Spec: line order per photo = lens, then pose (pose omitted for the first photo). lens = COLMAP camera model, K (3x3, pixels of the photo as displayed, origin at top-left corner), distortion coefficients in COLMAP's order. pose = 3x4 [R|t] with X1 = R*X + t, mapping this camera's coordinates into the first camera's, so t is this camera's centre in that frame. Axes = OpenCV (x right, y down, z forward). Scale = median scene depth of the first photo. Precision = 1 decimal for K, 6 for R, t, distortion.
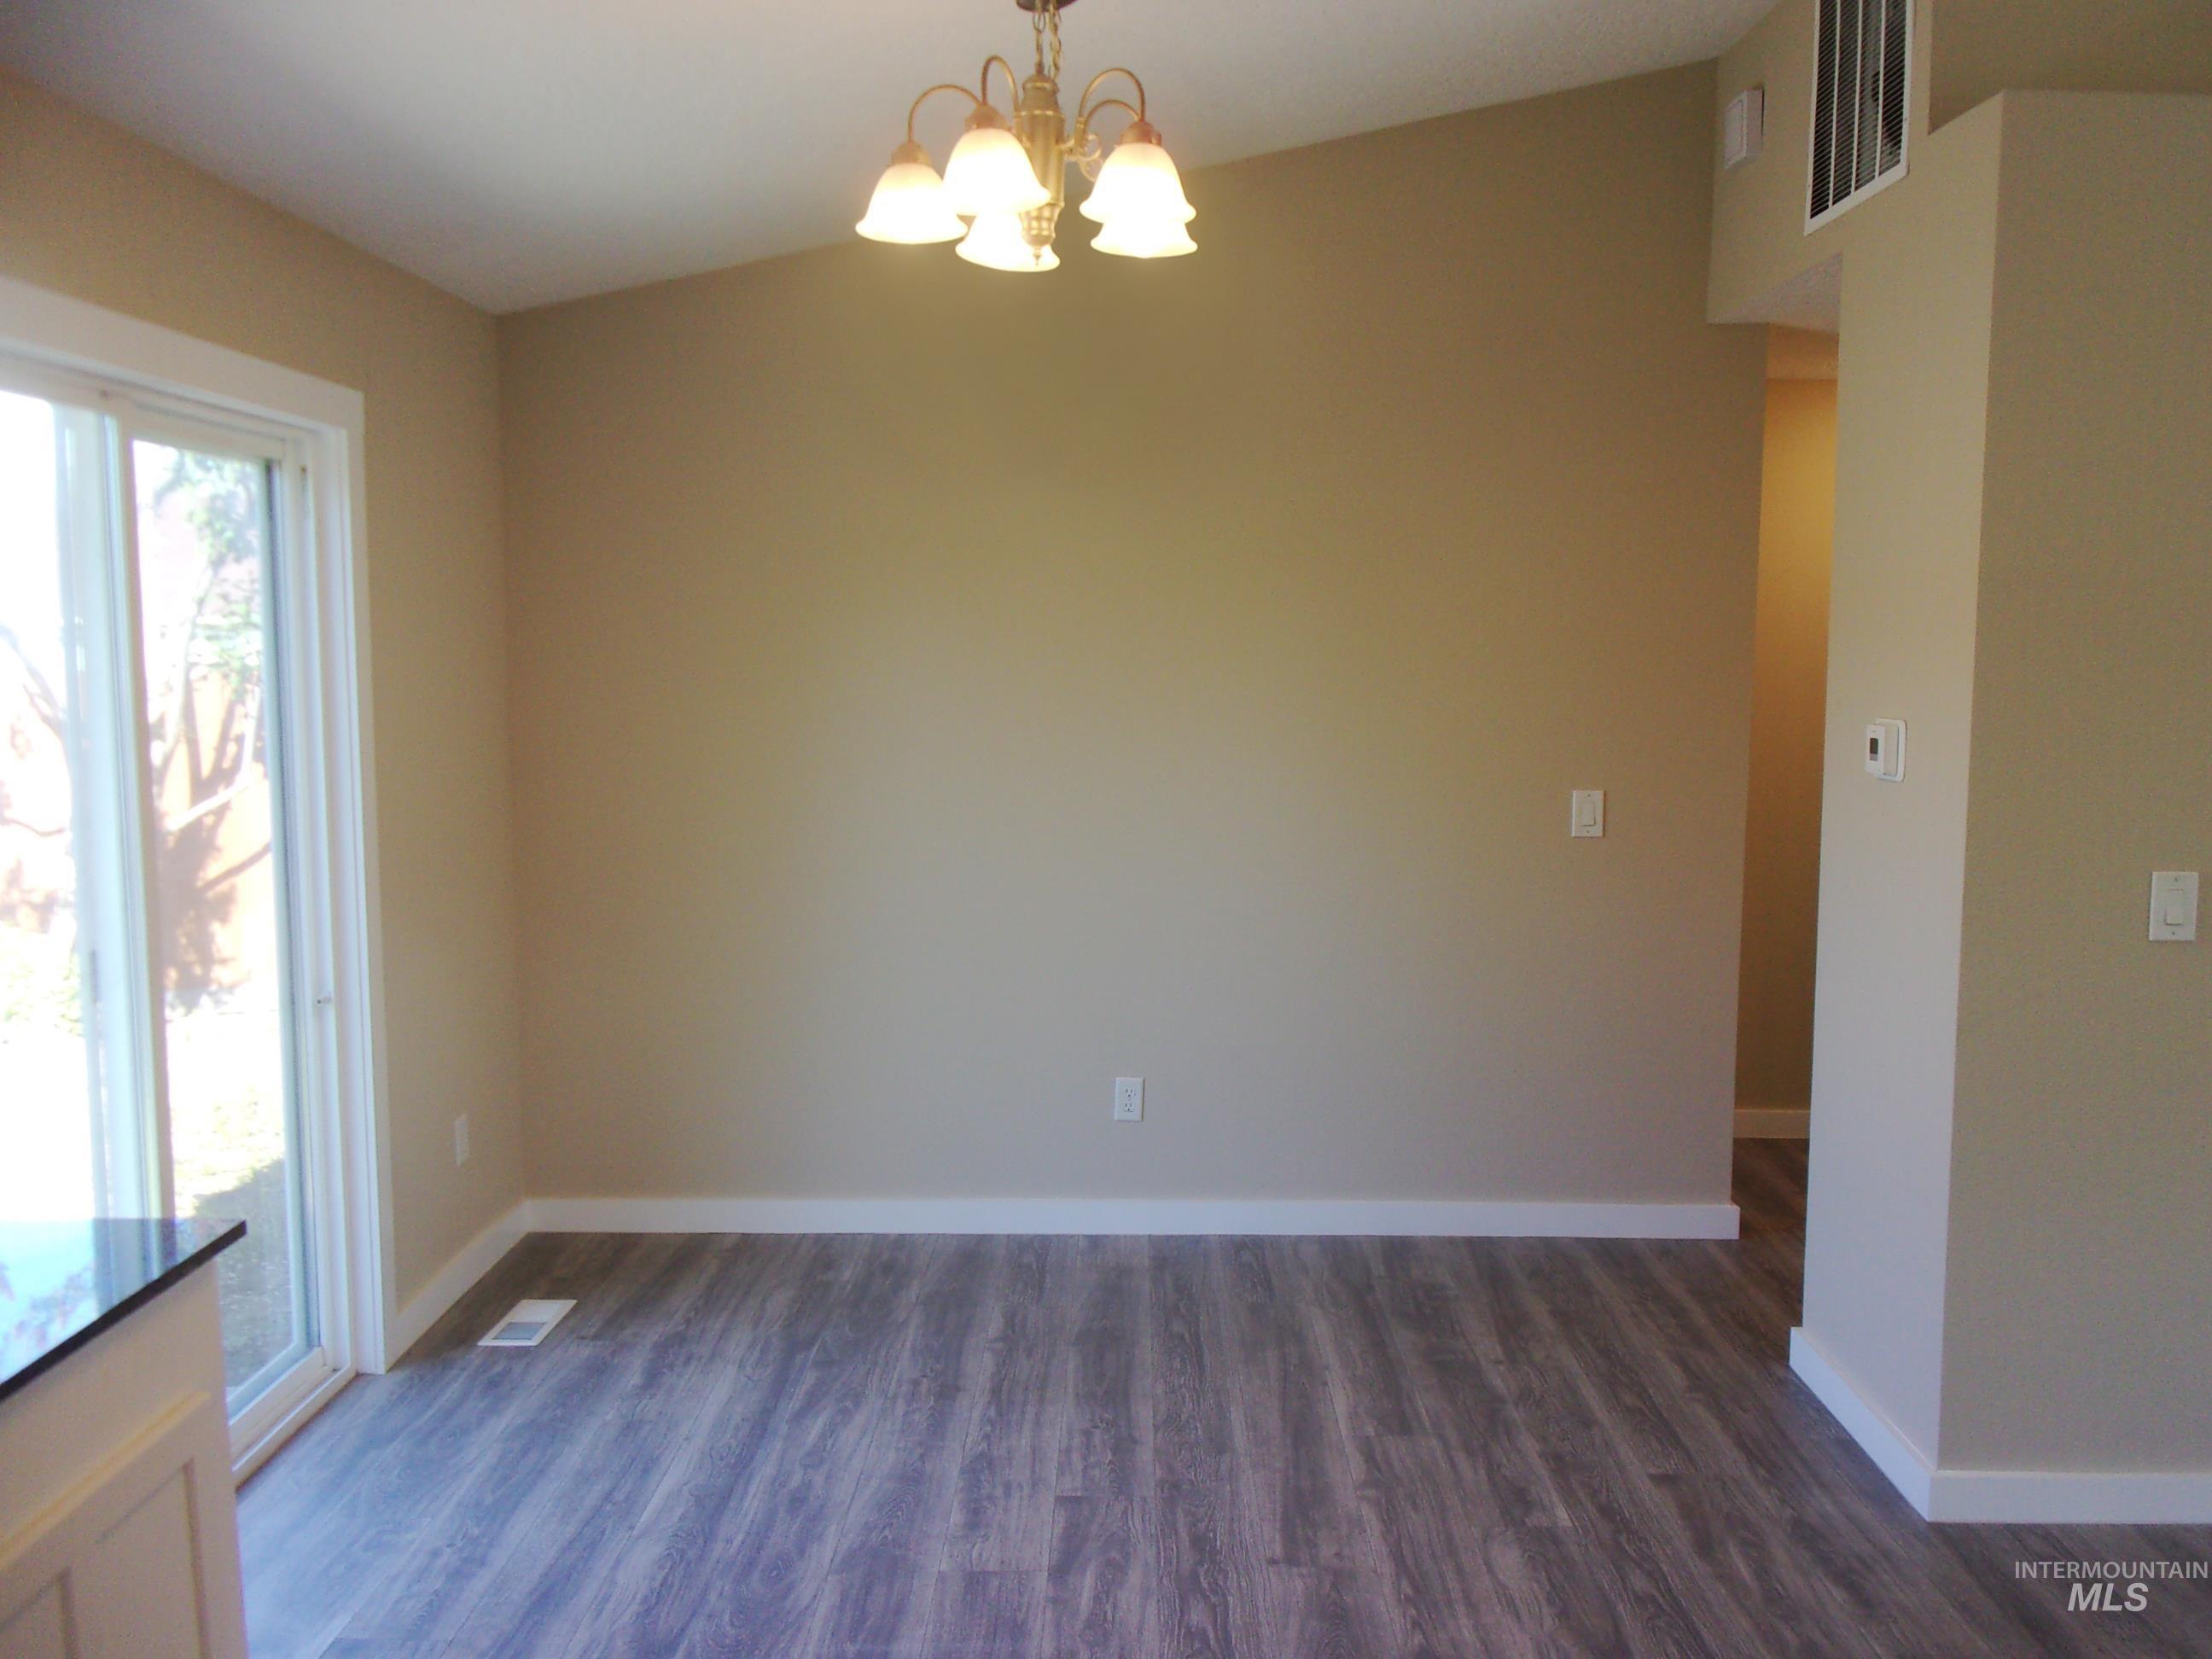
lens RADIAL K [[1869.3, 0, 1119.6], [0, 1869.3, 834.0], [0, 0, 1]] dist [0.007922, -0.000189]
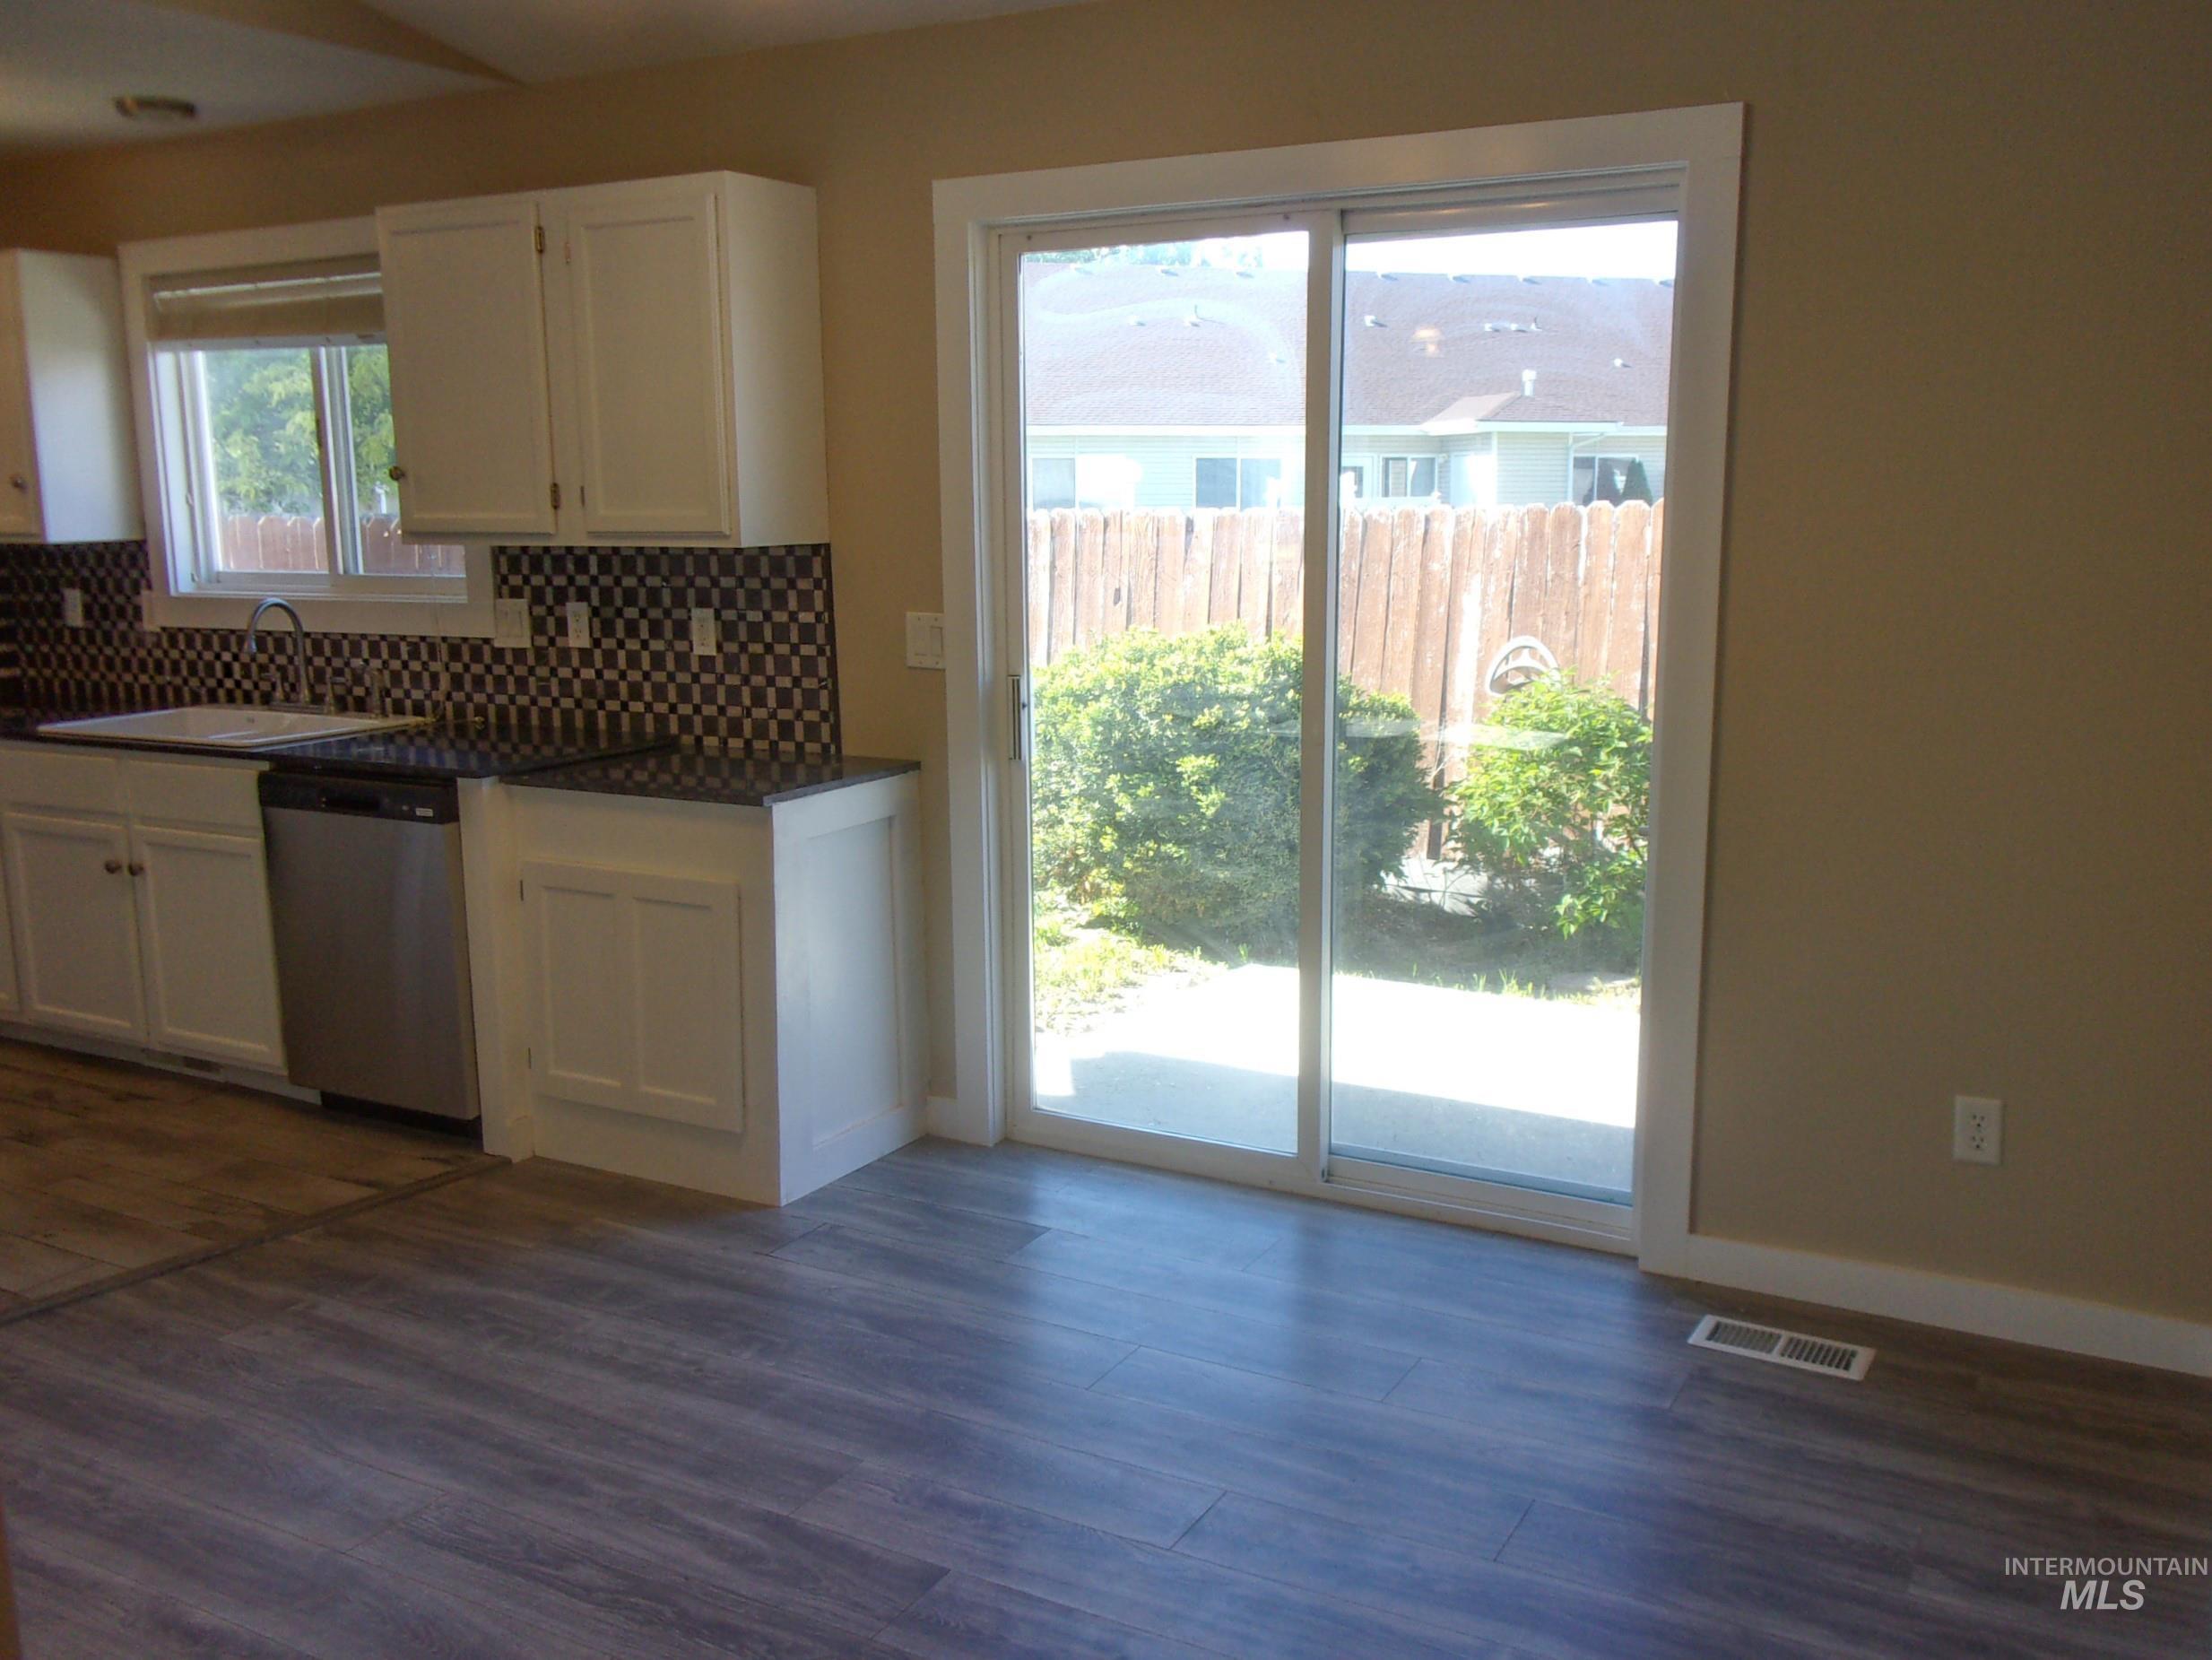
lens RADIAL K [[1954.2, 0, 1123.6], [0, 1954.2, 830.3], [0, 0, 1]] dist [0.008101, 0.000677]
pose [[-0.479068, 0.159459, -0.863172, 0.481859], [-0.082497, 0.970829, 0.225133, -0.098410], [0.873892, 0.179063, -0.451939, 1.171693]]
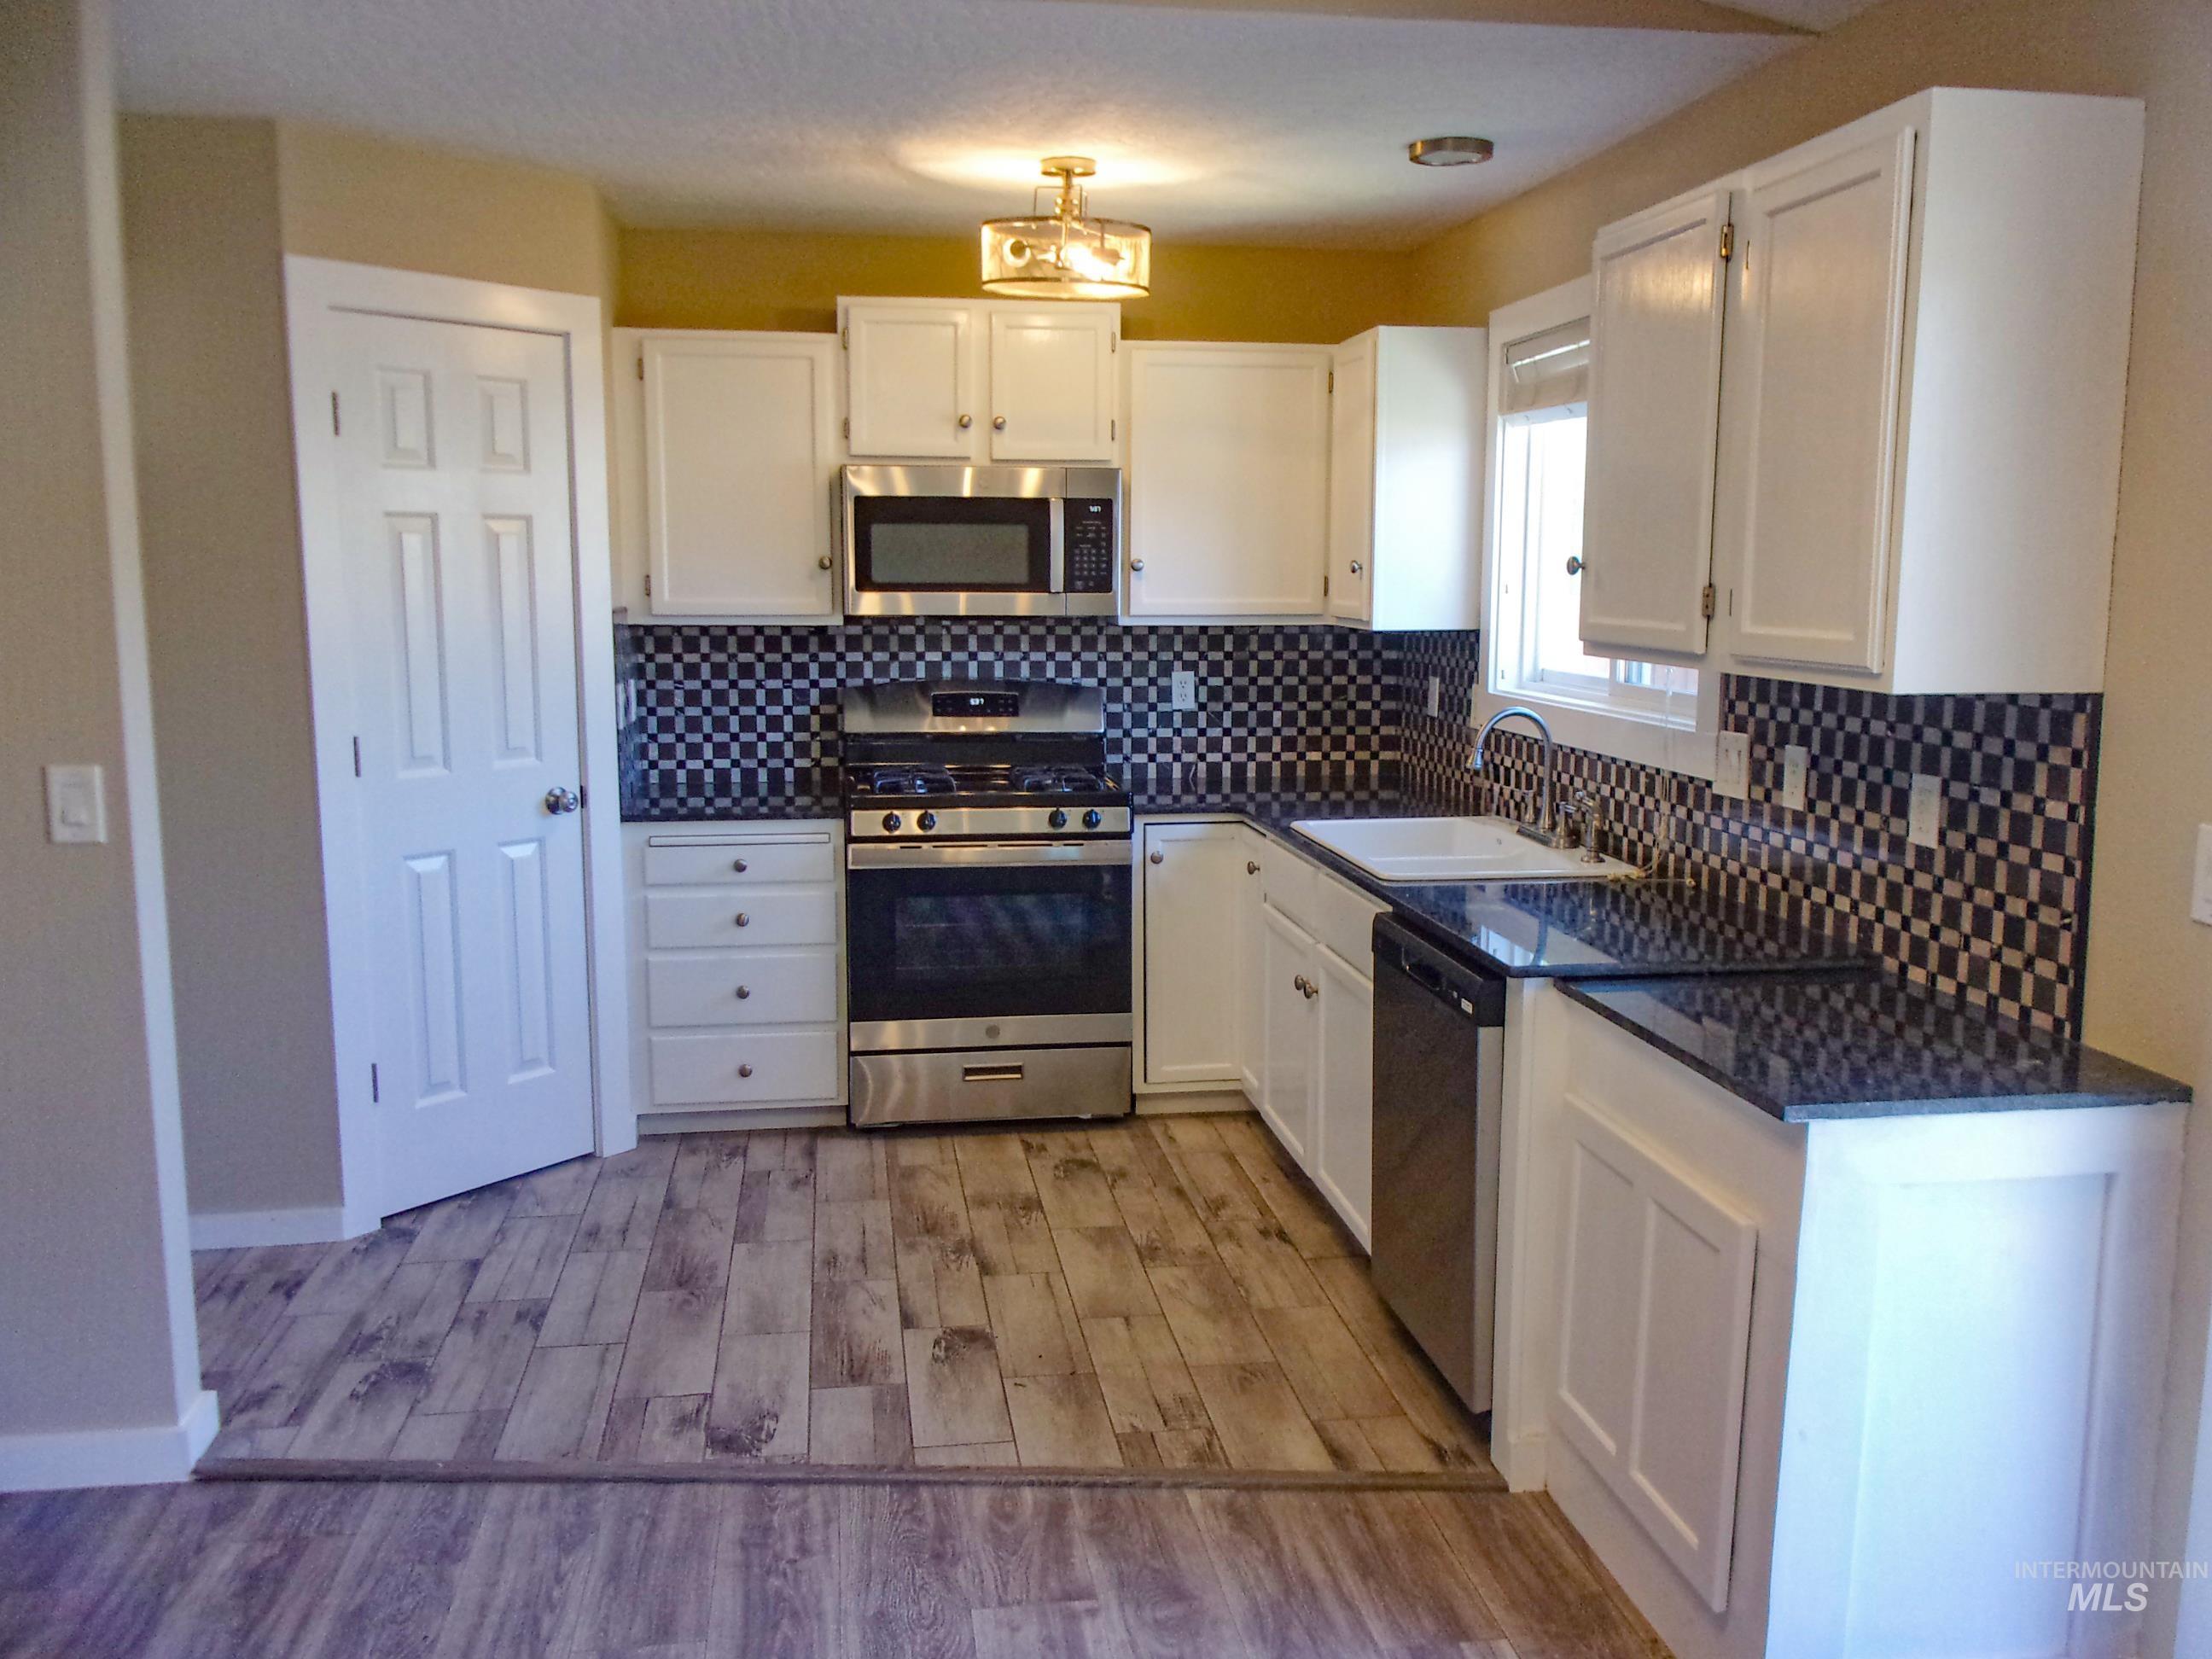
lens RADIAL K [[1862.5, 0, 1108.6], [0, 1862.5, 823.1], [0, 0, 1]] dist [0.017763, -0.002522]
pose [[-0.987507, 0.017862, -0.156559, 0.019808], [-0.020948, 0.969854, 0.242784, -0.097360], [0.156175, 0.243031, -0.957364, 1.062679]]
